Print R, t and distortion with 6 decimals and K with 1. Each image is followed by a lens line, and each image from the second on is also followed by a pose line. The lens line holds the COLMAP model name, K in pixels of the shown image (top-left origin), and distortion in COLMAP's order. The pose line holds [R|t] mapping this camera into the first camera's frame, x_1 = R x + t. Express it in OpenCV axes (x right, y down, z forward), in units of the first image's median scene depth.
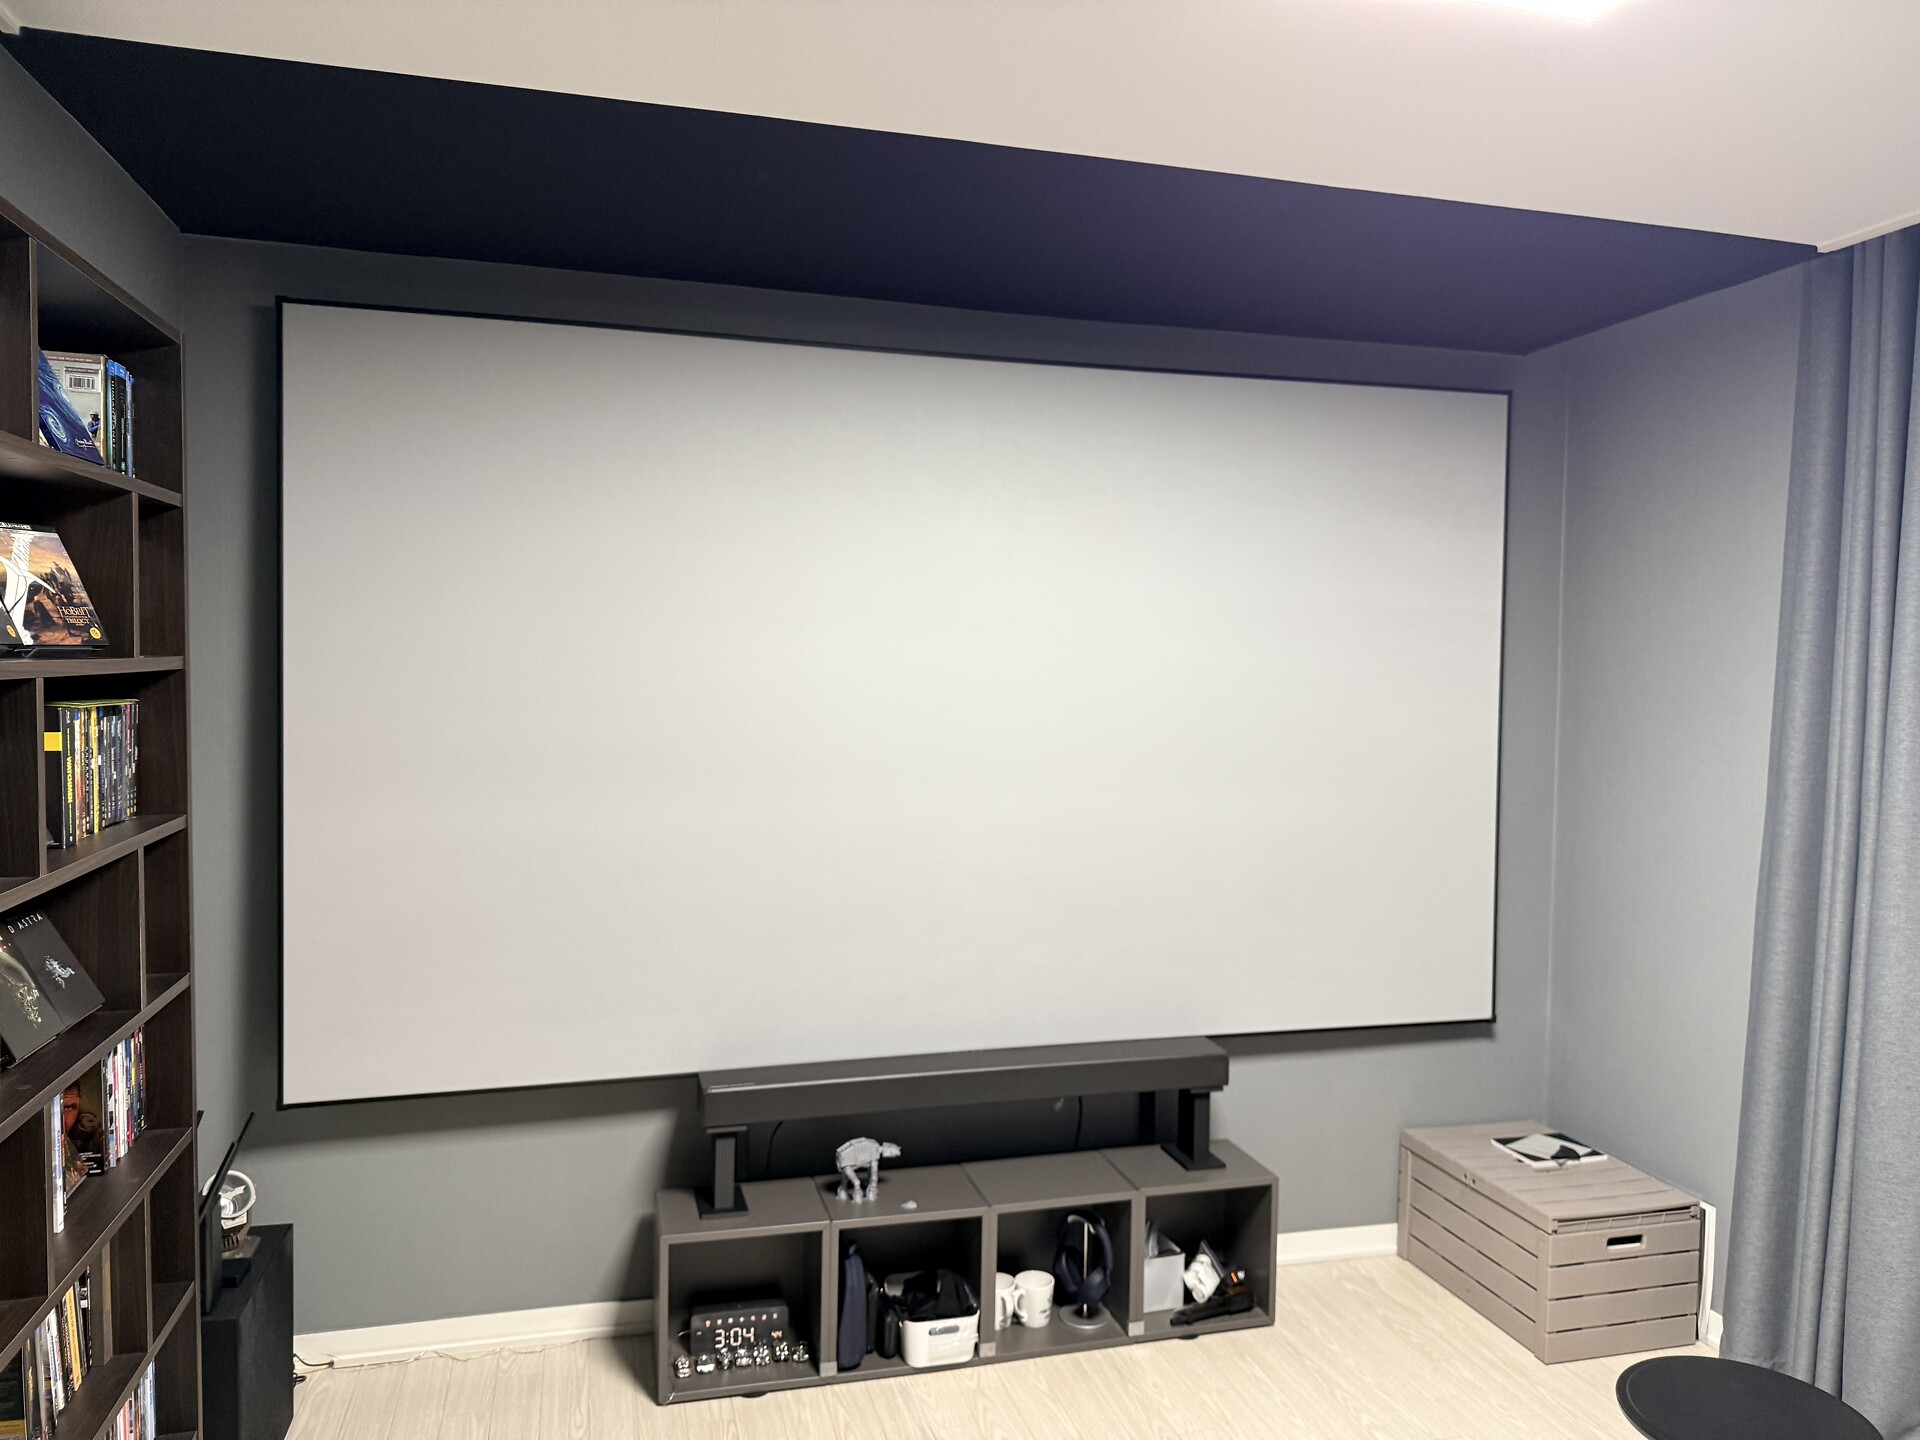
lens RADIAL K [[1322.9, 0, 964.0], [0, 1322.9, 729.4], [0, 0, 1]] dist [-0.030665, -0.007762]
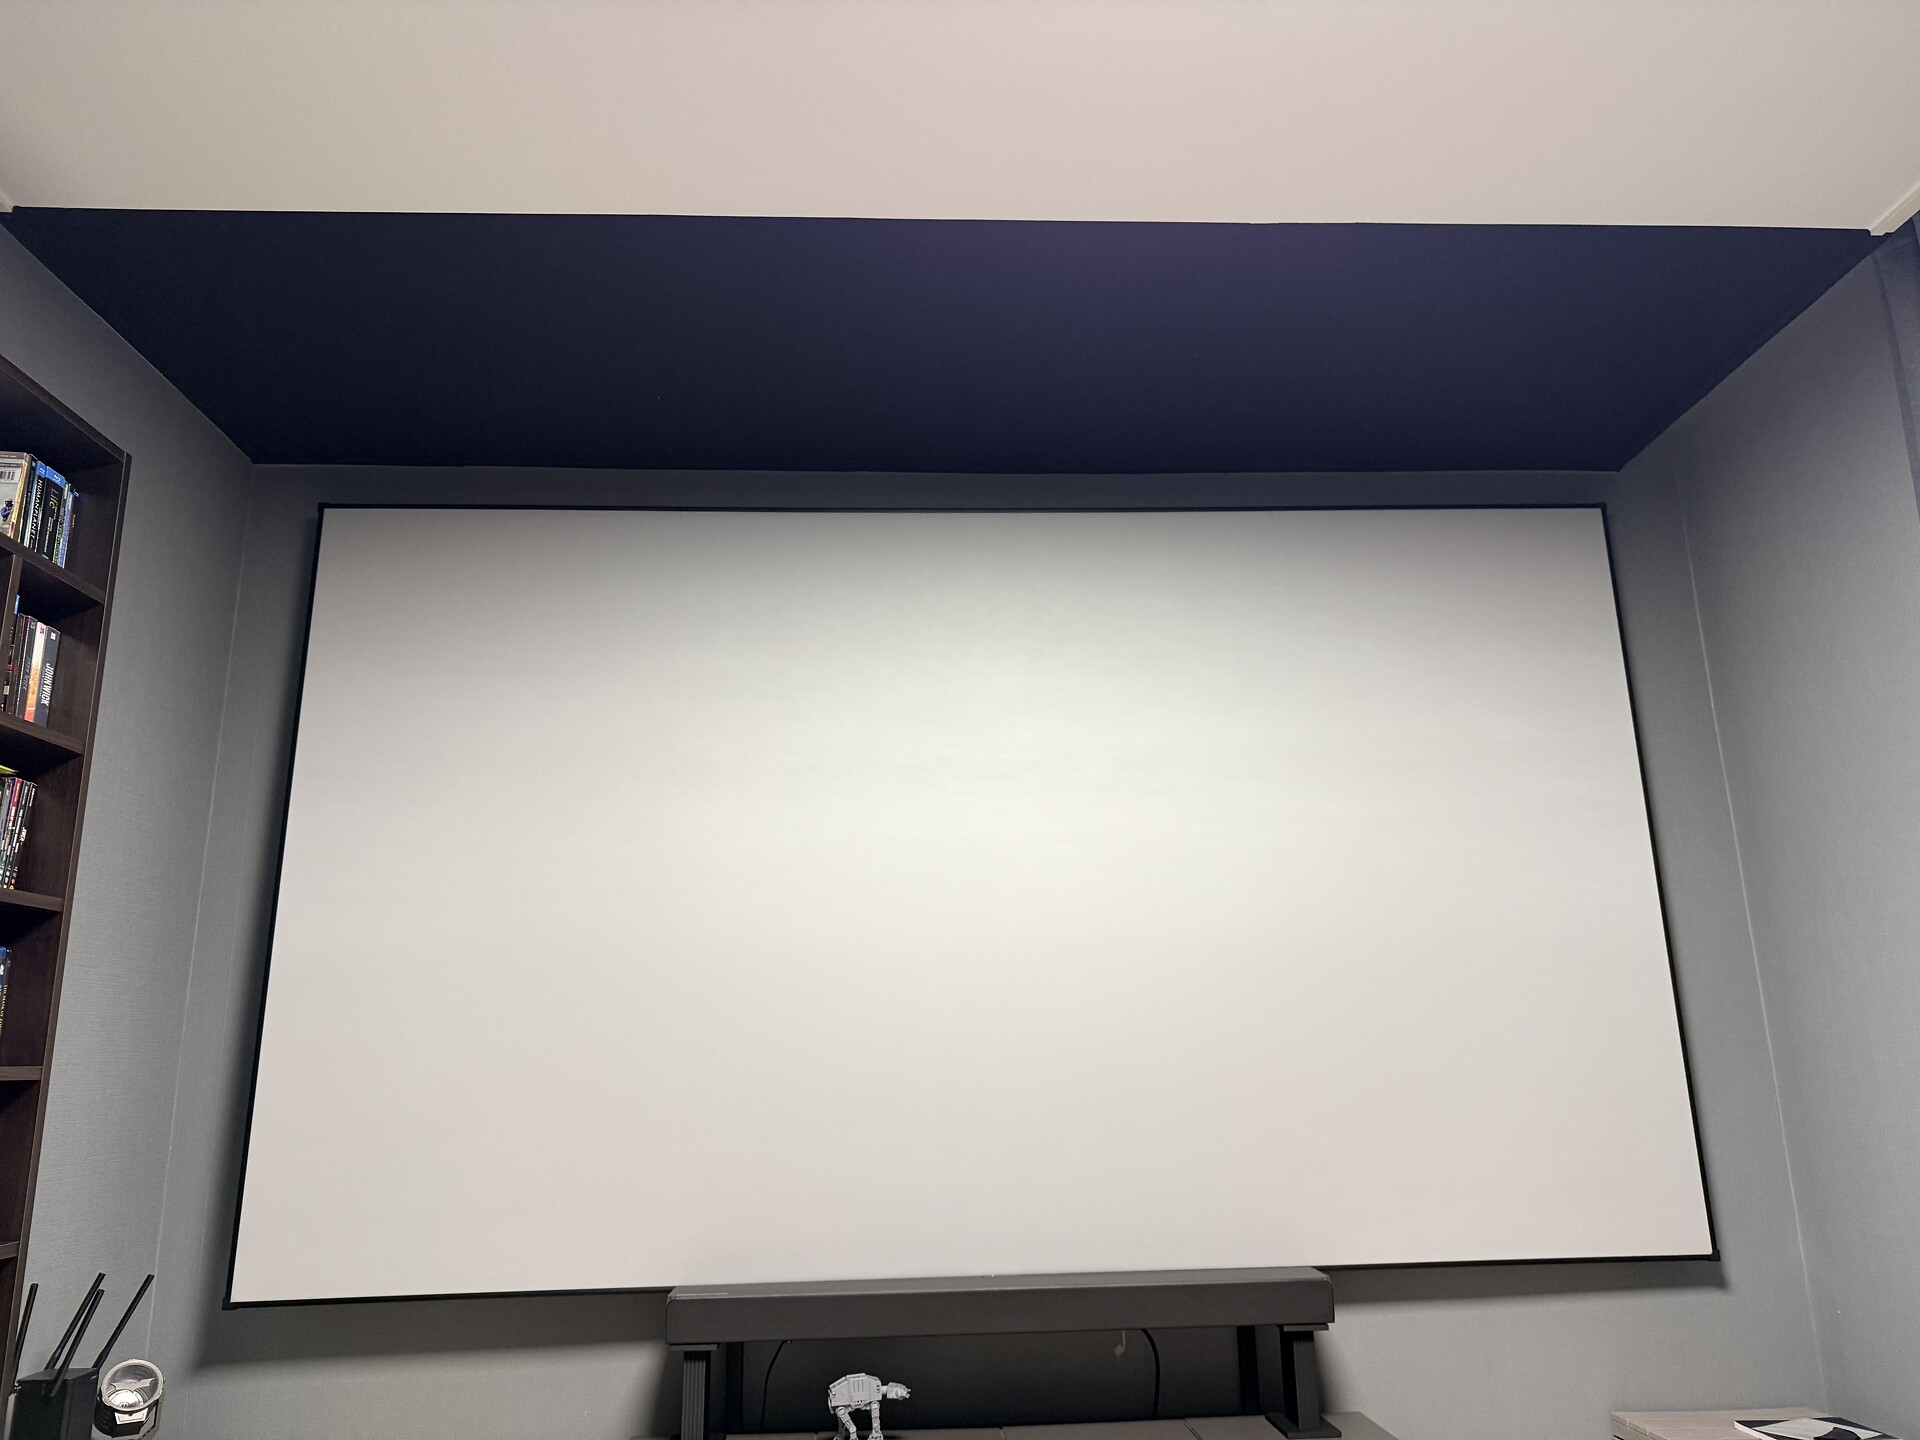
lens RADIAL K [[1322.9, 0, 956.3], [0, 1322.9, 722.5], [0, 0, 1]] dist [-0.030665, -0.007762]
pose [[0.975868, -0.086437, -0.200527, 0.182143], [0.024690, 0.956107, -0.291976, 0.162836], [0.216963, 0.279979, 0.935168, 0.130328]]
